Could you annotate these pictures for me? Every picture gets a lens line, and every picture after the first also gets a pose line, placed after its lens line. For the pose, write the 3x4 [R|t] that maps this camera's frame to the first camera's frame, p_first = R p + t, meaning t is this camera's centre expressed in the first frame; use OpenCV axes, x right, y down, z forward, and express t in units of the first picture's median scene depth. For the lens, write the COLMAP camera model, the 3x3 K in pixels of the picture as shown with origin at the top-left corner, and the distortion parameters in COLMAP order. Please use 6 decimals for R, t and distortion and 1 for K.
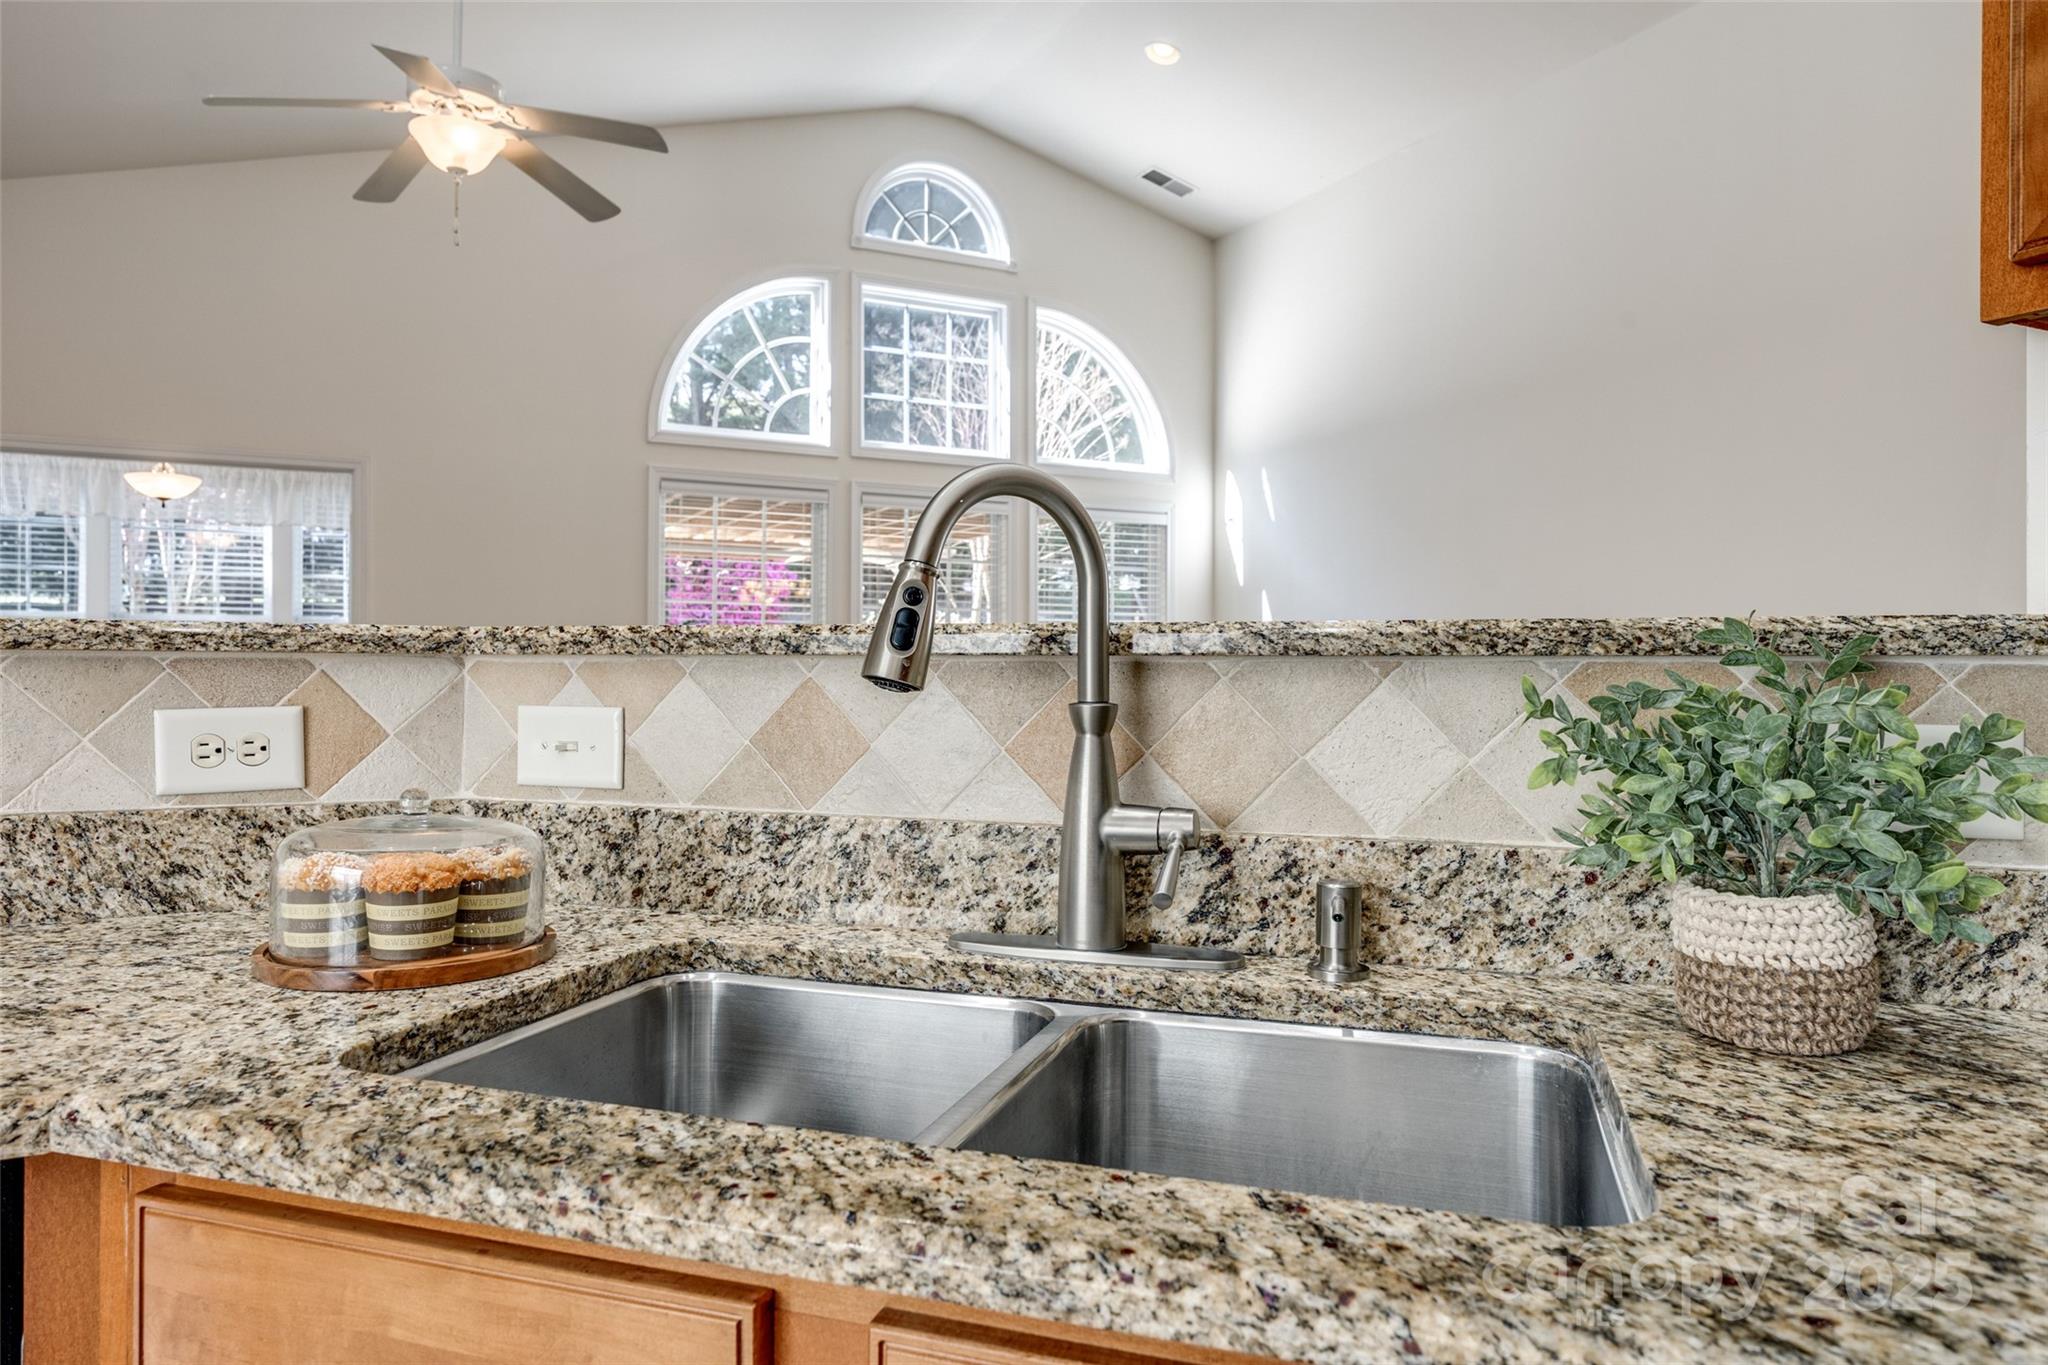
lens RADIAL K [[1320.8, 0, 1023.6], [0, 1320.8, 679.8], [0, 0, 1]] dist [0.000600, -0.000869]
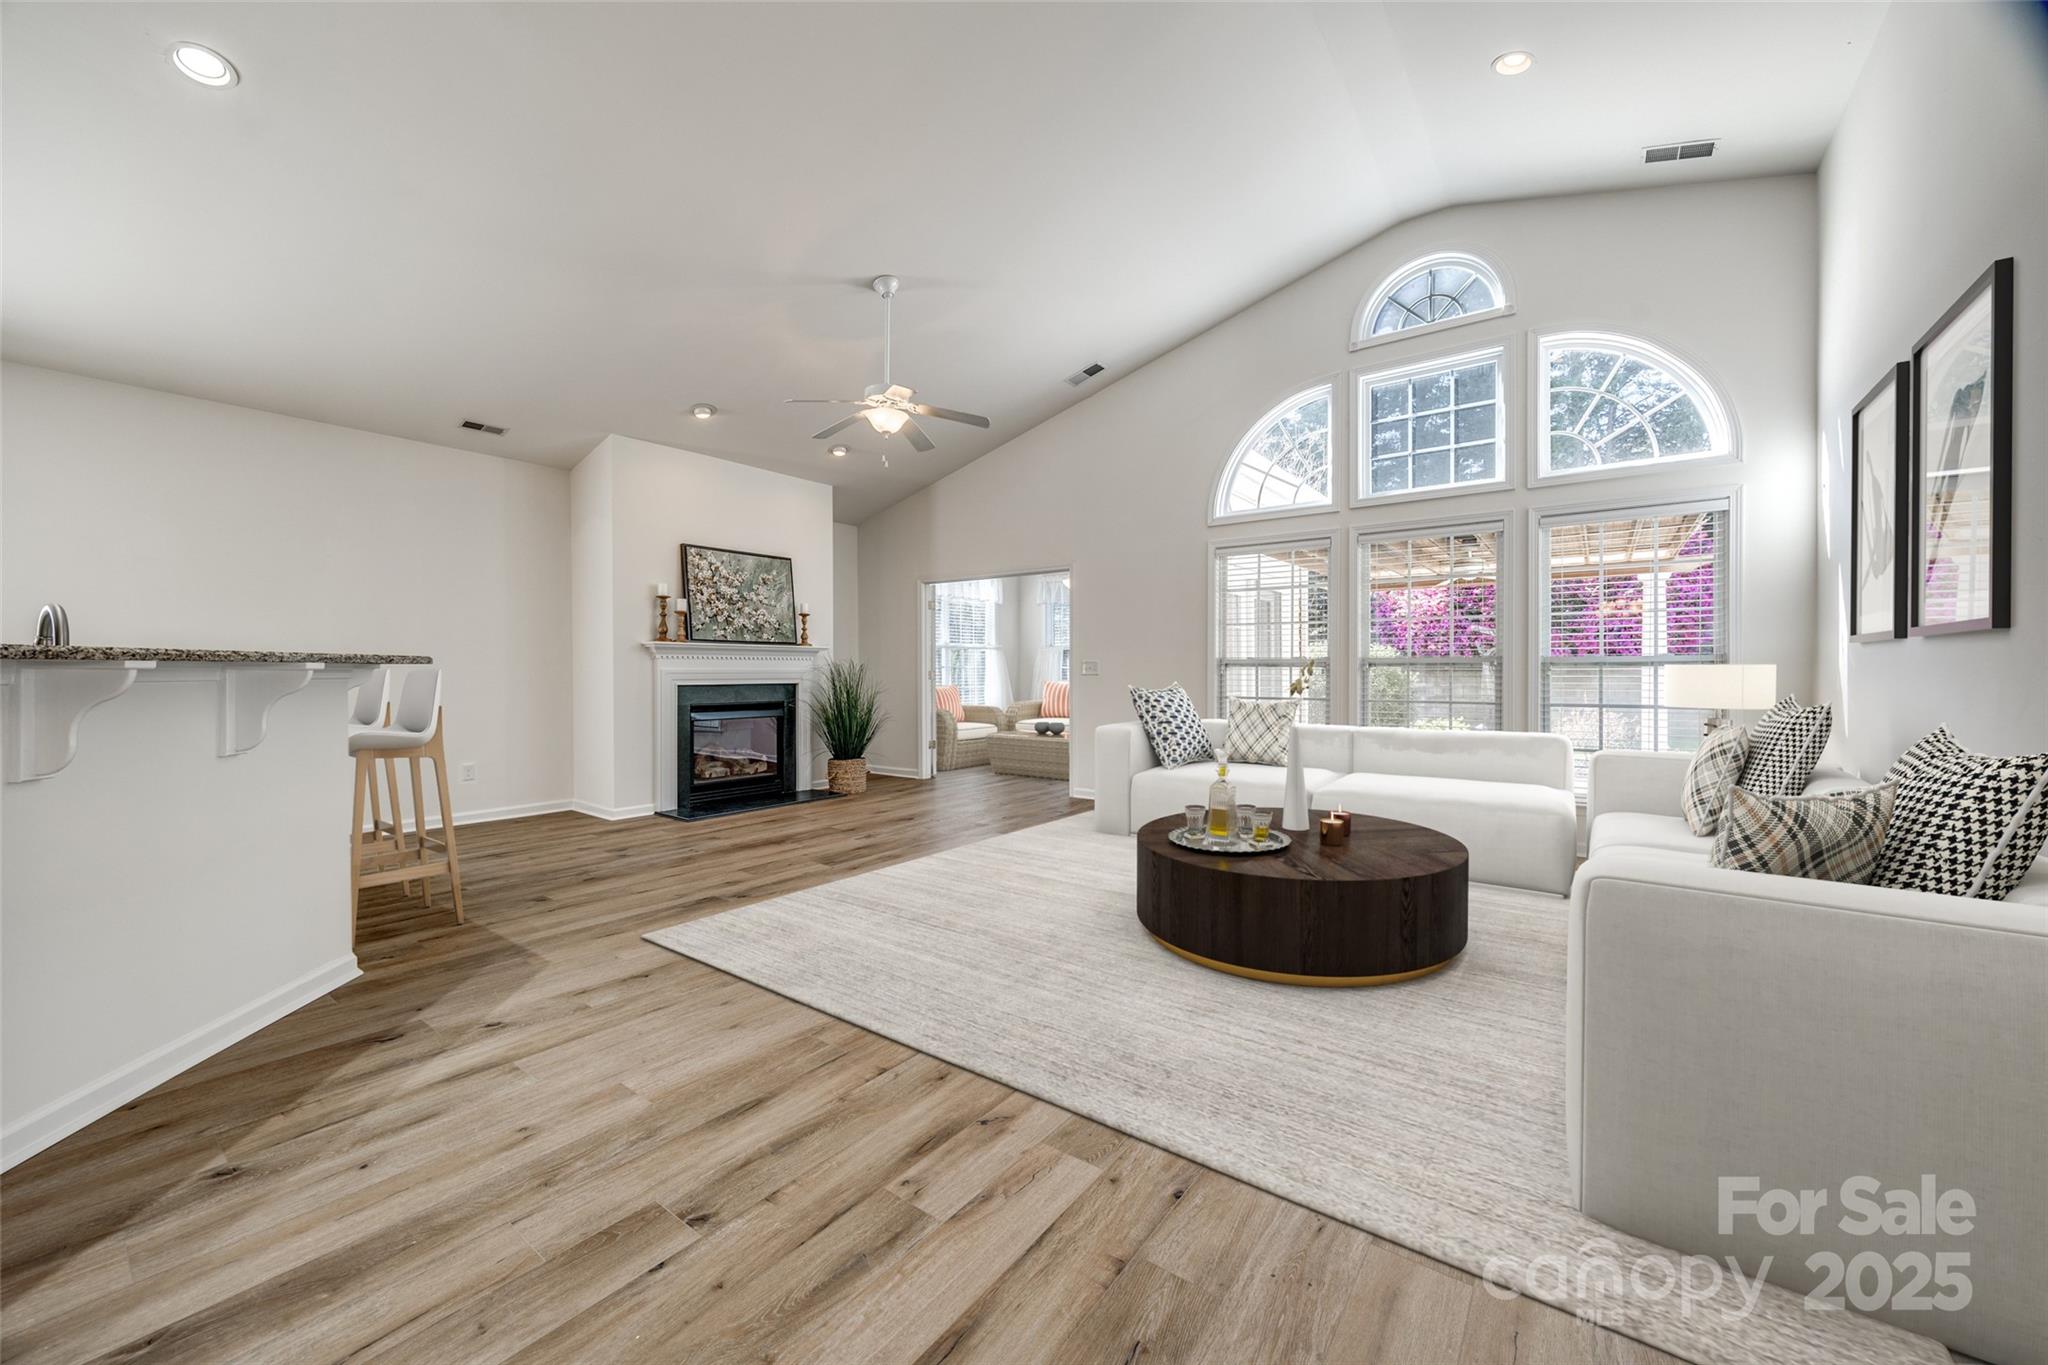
lens RADIAL K [[786.6, 0, 1005.4], [0, 786.6, 675.0], [0, 0, 1]] dist [-0.002675, -0.000070]
pose [[0.433811, 0.002148, -0.901002, 0.504399], [-0.001220, 0.999998, 0.001796, -0.001563], [0.901003, 0.000320, 0.433812, 0.397831]]
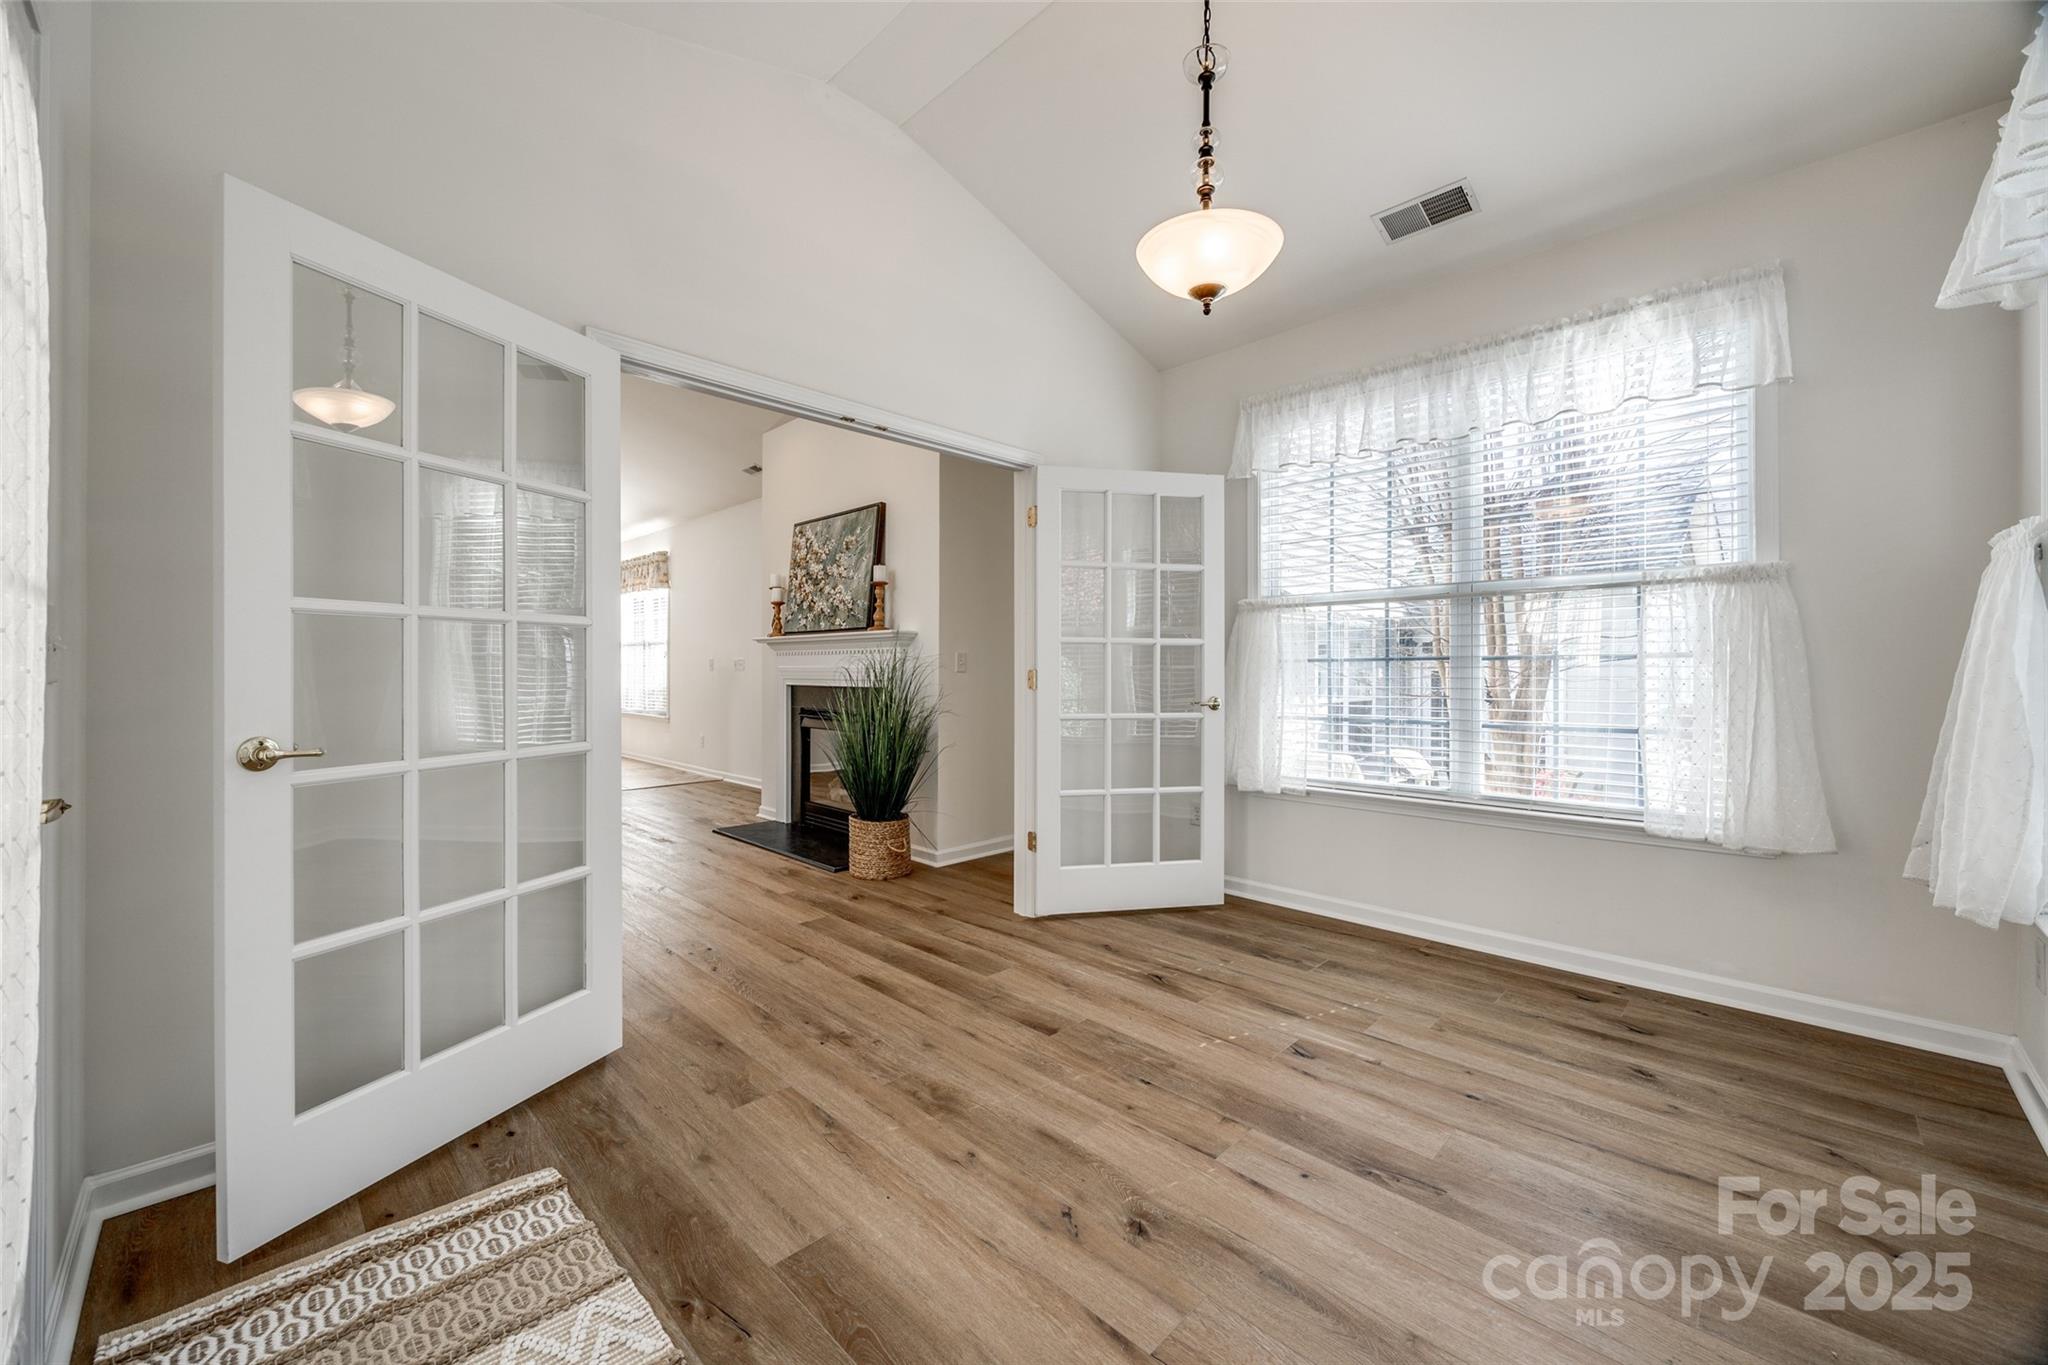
lens RADIAL K [[786.6, 0, 1009.3], [0, 786.6, 669.8], [0, 0, 1]] dist [-0.002675, -0.000070]
pose [[-0.948845, 0.001047, -0.315741, -0.567198], [-0.001819, 0.999960, 0.008782, -0.011970], [0.315738, 0.008907, -0.948805, 1.412630]]
